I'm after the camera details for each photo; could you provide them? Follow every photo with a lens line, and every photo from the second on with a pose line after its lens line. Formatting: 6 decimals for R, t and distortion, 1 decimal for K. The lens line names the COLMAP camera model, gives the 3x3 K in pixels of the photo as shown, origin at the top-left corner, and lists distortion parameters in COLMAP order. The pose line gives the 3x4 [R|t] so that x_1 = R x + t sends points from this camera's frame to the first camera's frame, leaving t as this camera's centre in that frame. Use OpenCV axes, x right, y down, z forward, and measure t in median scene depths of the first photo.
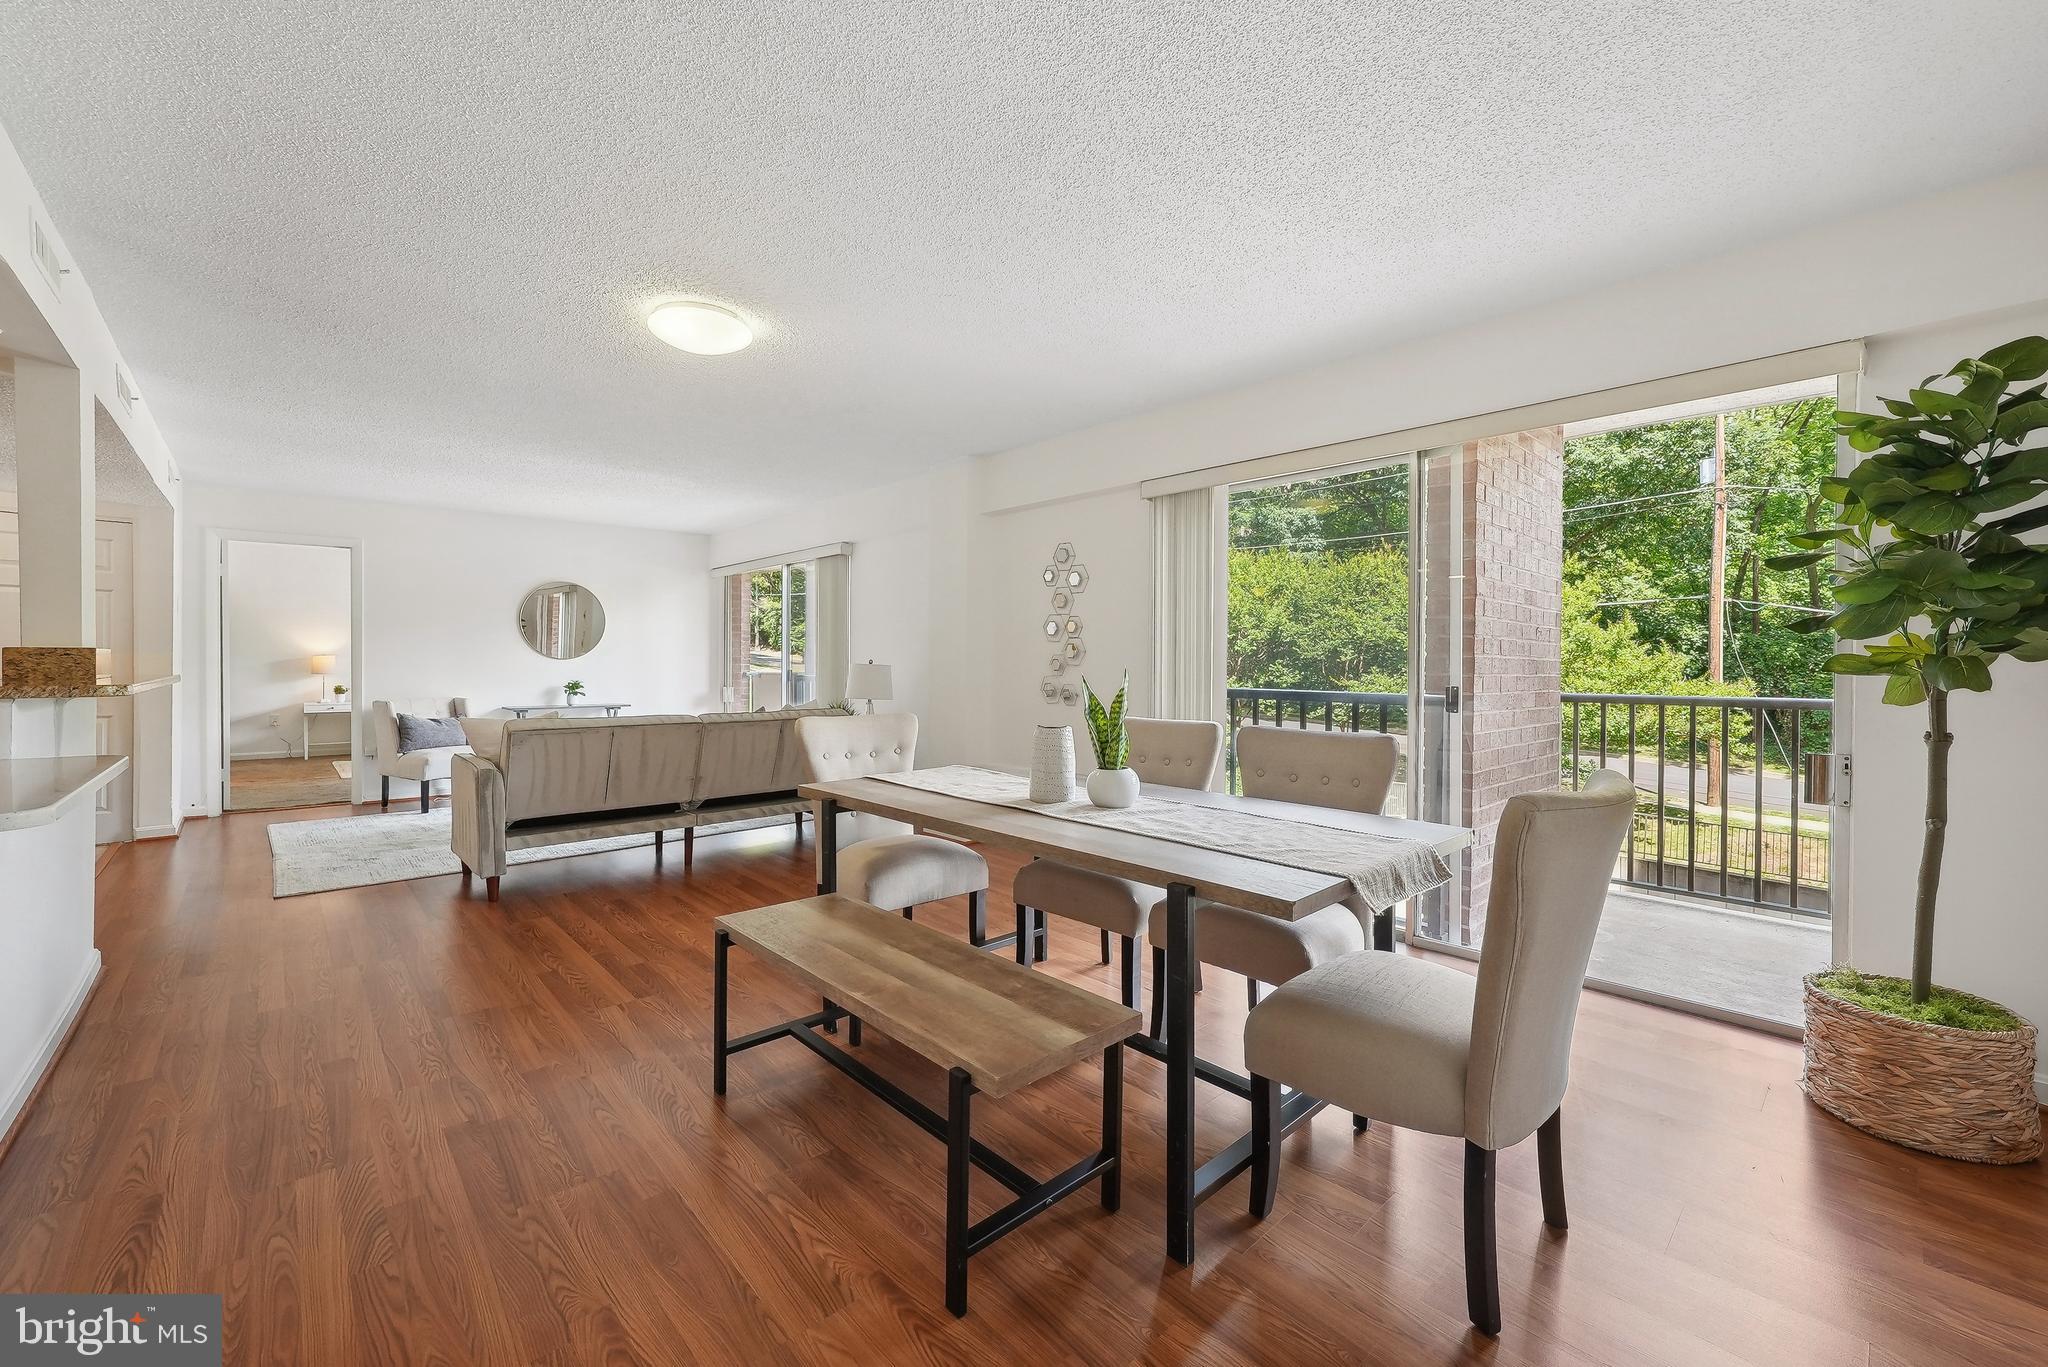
lens RADIAL K [[800.1, 0, 1024.0], [0, 800.1, 683.5], [0, 0, 1]] dist [-0.009878, -0.000052]
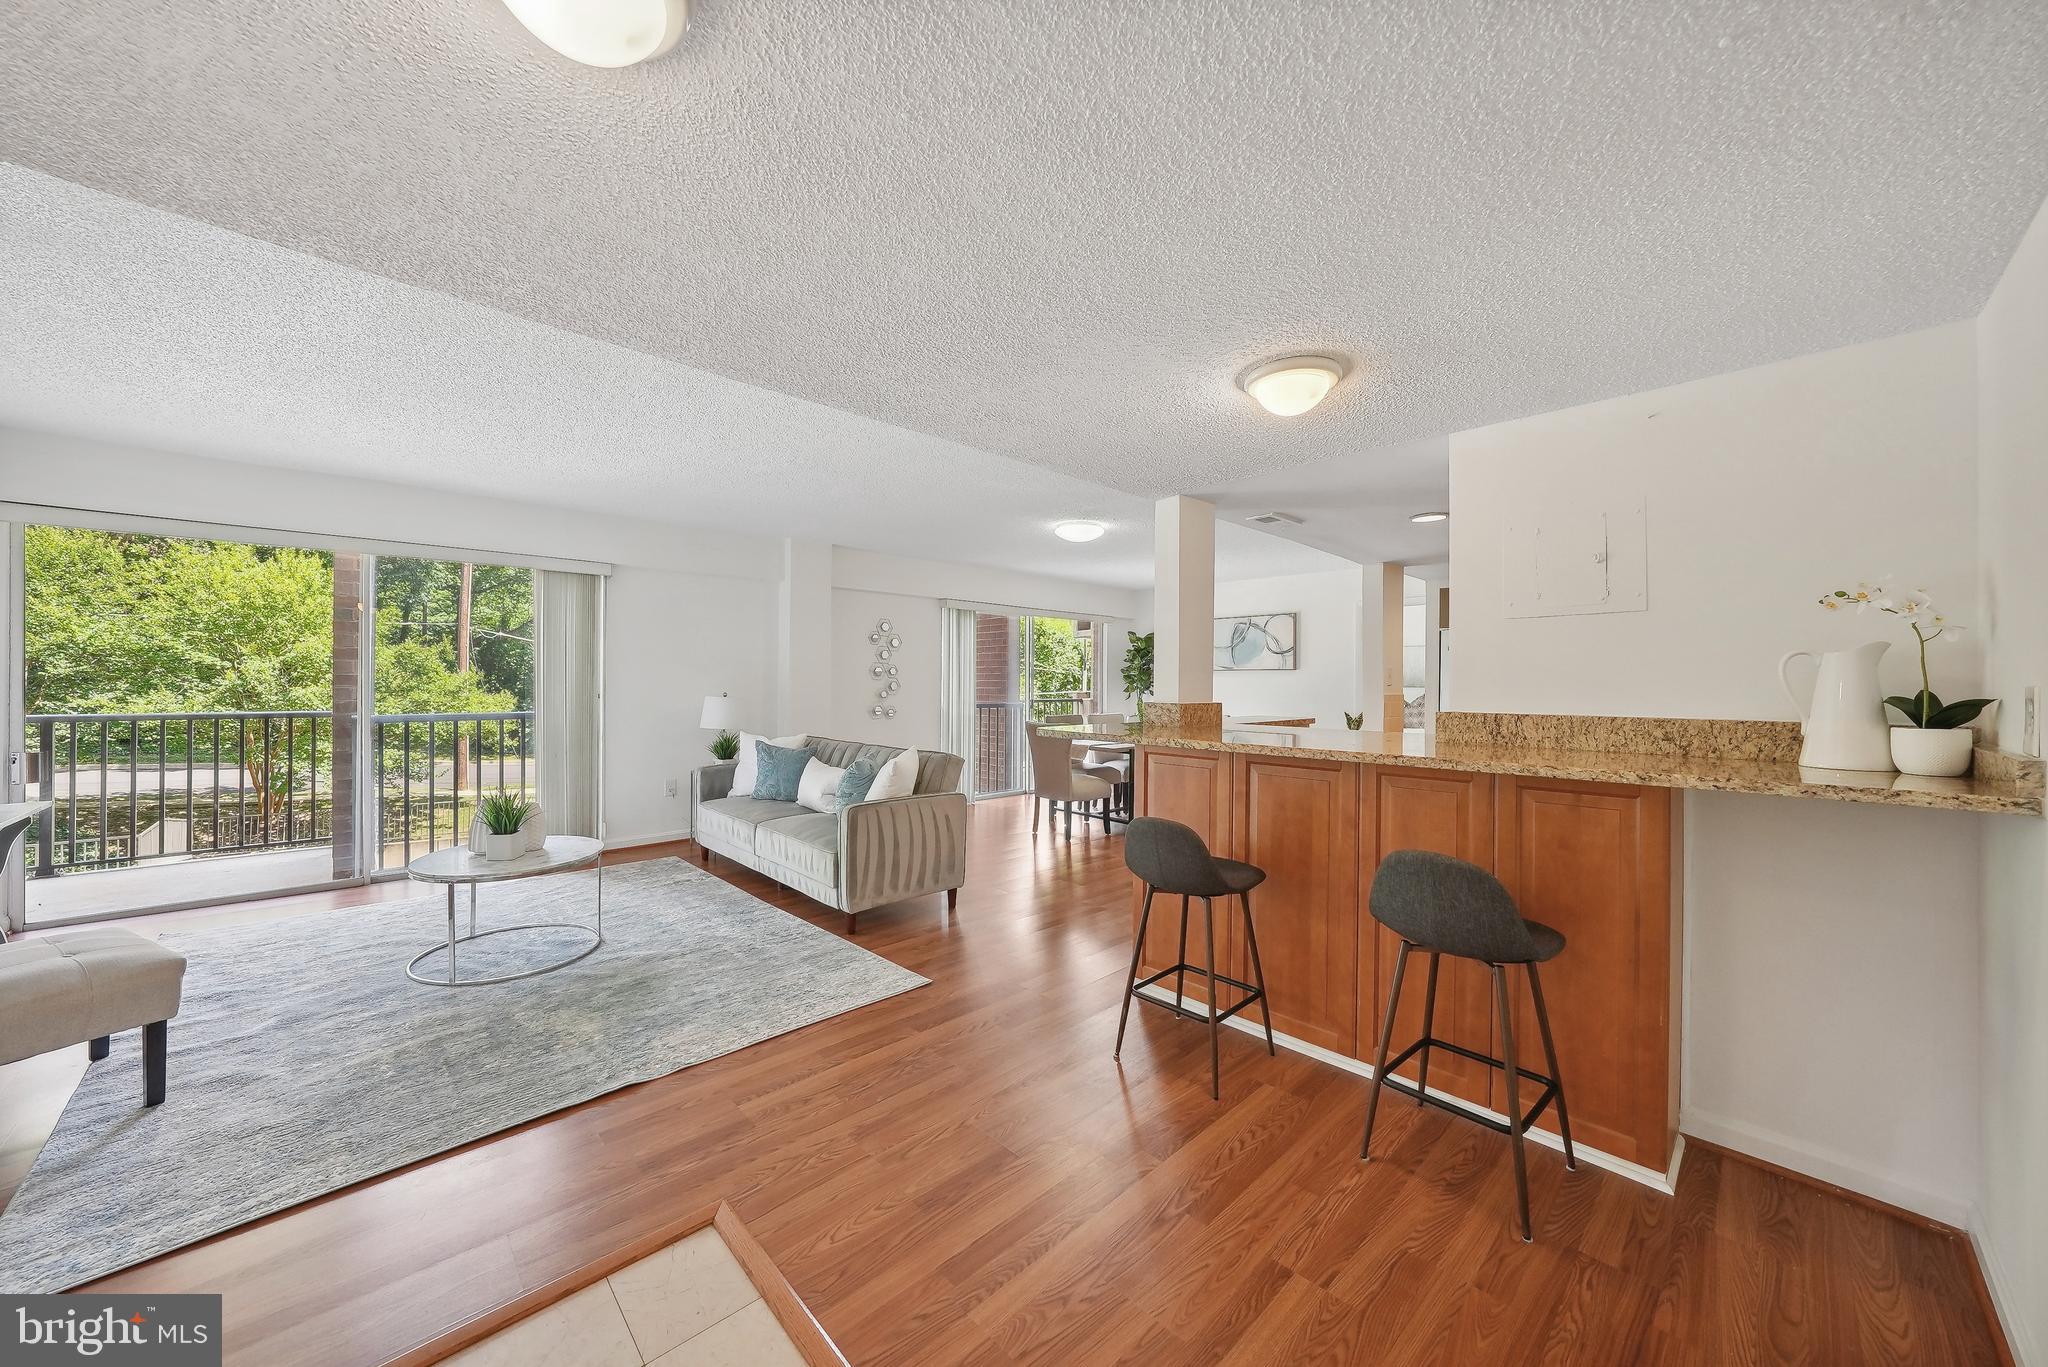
lens RADIAL K [[723.8, 0, 1024.0], [0, 723.8, 683.5], [0, 0, 1]] dist [-0.012419, 0.000328]
pose [[-0.005339, -0.010566, 0.999930, -2.197080], [0.016707, 0.999804, 0.010654, -0.087953], [-0.999846, 0.016763, -0.005161, 1.132750]]
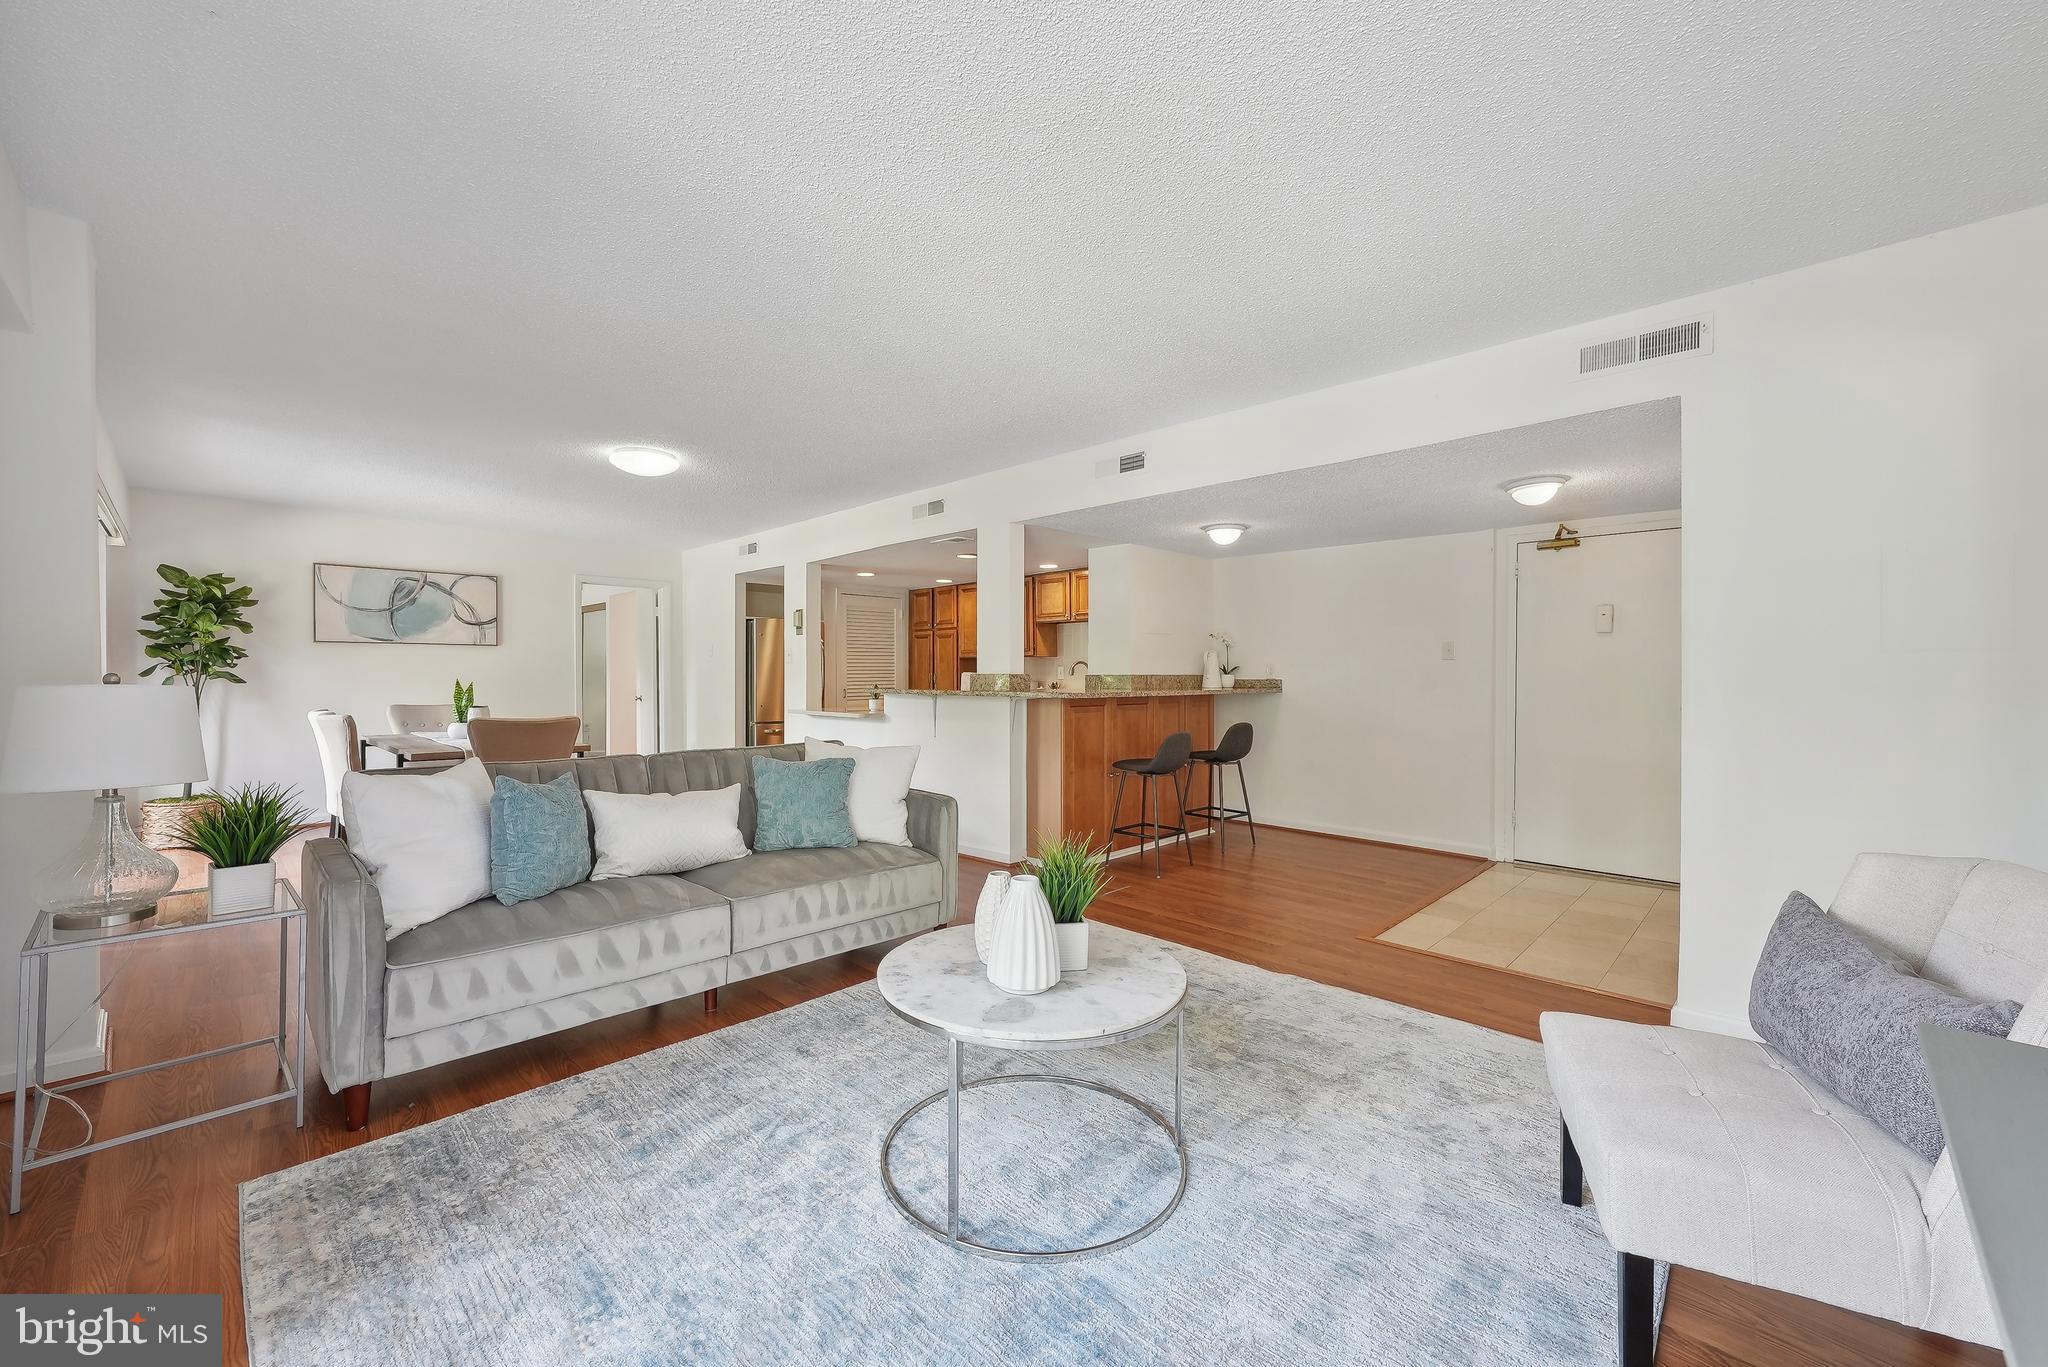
lens RADIAL K [[800.1, 0, 1024.0], [0, 800.1, 683.5], [0, 0, 1]] dist [-0.009878, -0.000052]
pose [[-0.999210, -0.010292, -0.038395, -1.070078], [-0.011538, 0.999410, 0.032353, -0.076545], [0.038039, 0.032770, -0.998739, 2.539678]]
